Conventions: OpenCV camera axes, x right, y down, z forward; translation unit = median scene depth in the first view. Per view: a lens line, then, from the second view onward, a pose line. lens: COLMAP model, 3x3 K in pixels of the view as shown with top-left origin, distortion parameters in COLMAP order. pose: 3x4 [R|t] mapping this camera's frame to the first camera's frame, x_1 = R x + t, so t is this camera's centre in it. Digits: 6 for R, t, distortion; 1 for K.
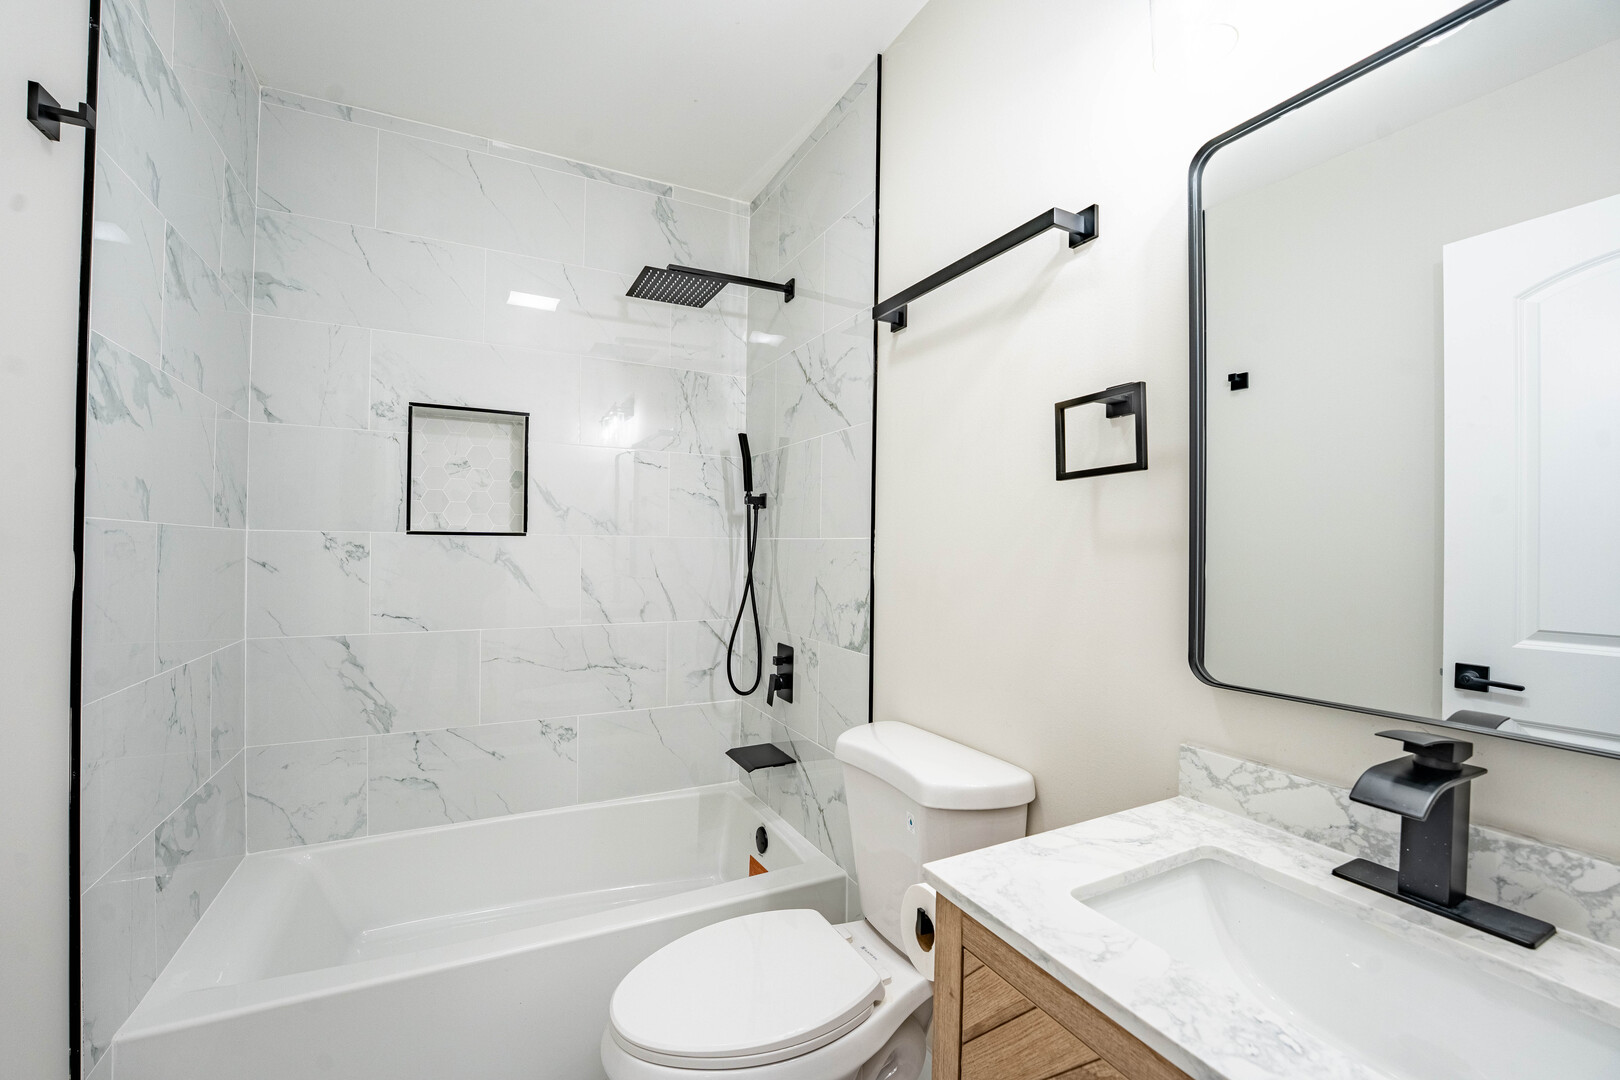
lens RADIAL K [[669.4, 0, 802.4], [0, 669.4, 546.7], [0, 0, 1]] dist [-0.029852, 0.003691]
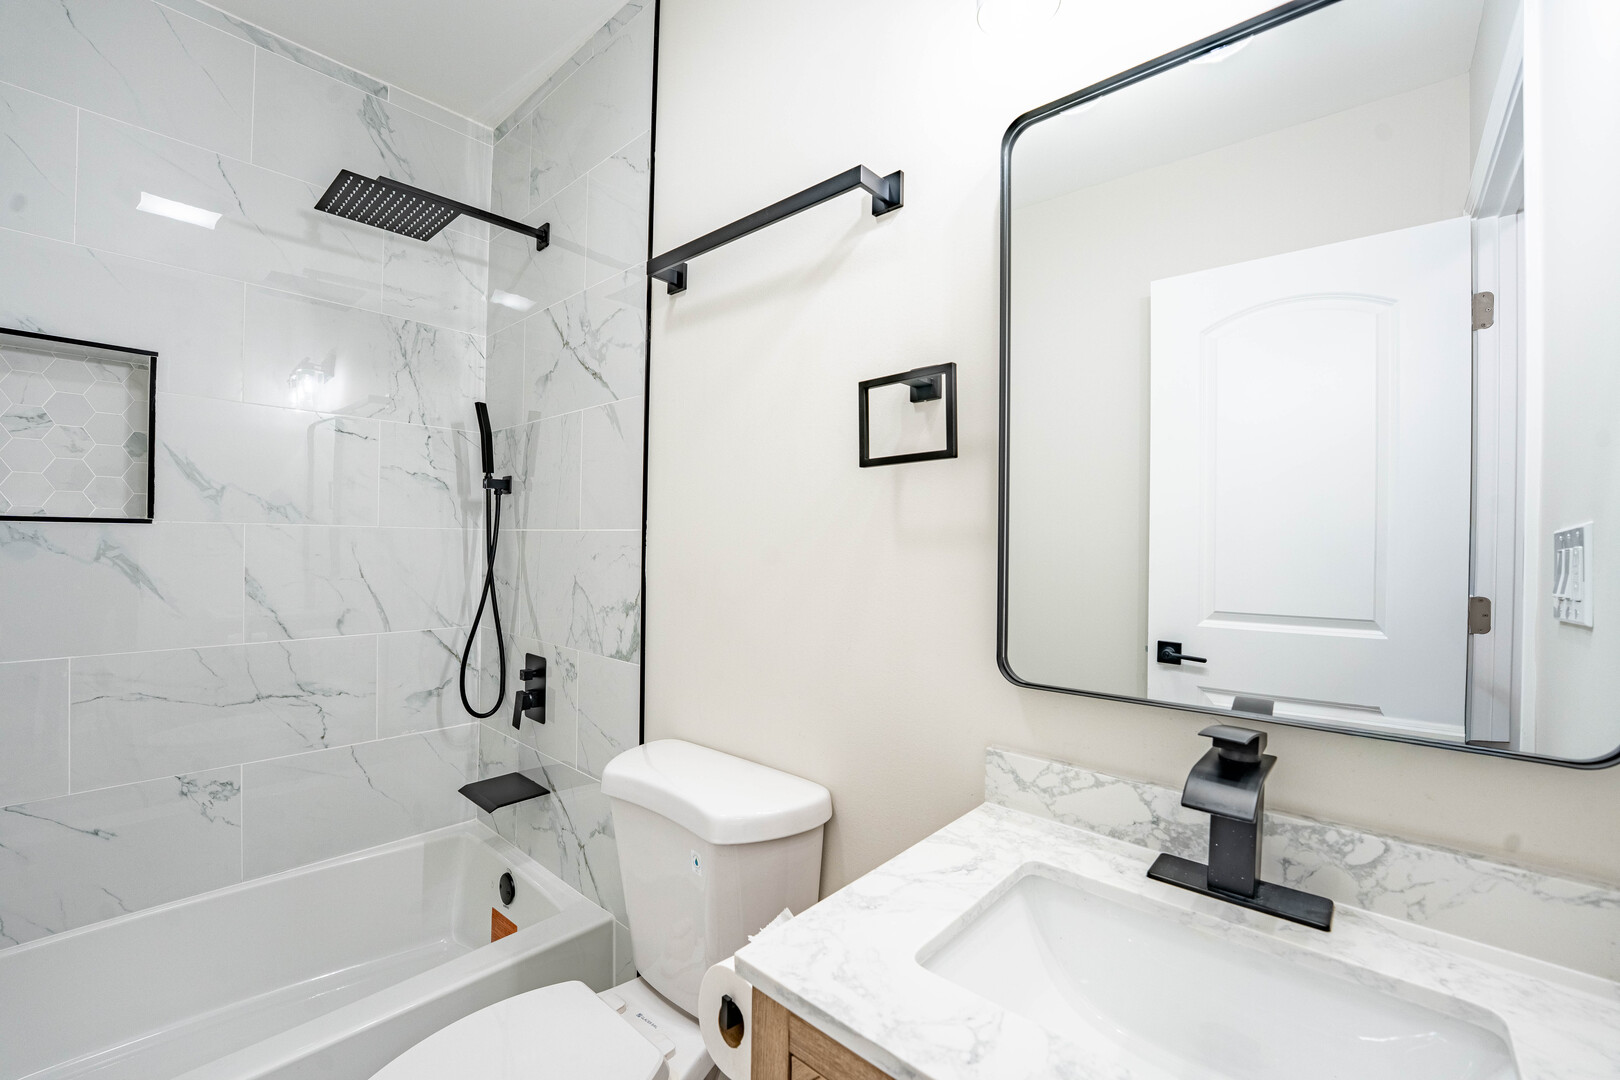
lens RADIAL K [[636.4, 0, 793.6], [0, 636.4, 543.3], [0, 0, 1]] dist [-0.030046, 0.002828]
pose [[0.933727, 0.001222, 0.357983, -0.009031], [-0.002970, 0.999986, 0.004334, 0.000480], [-0.357973, -0.005110, 0.933718, 0.162987]]
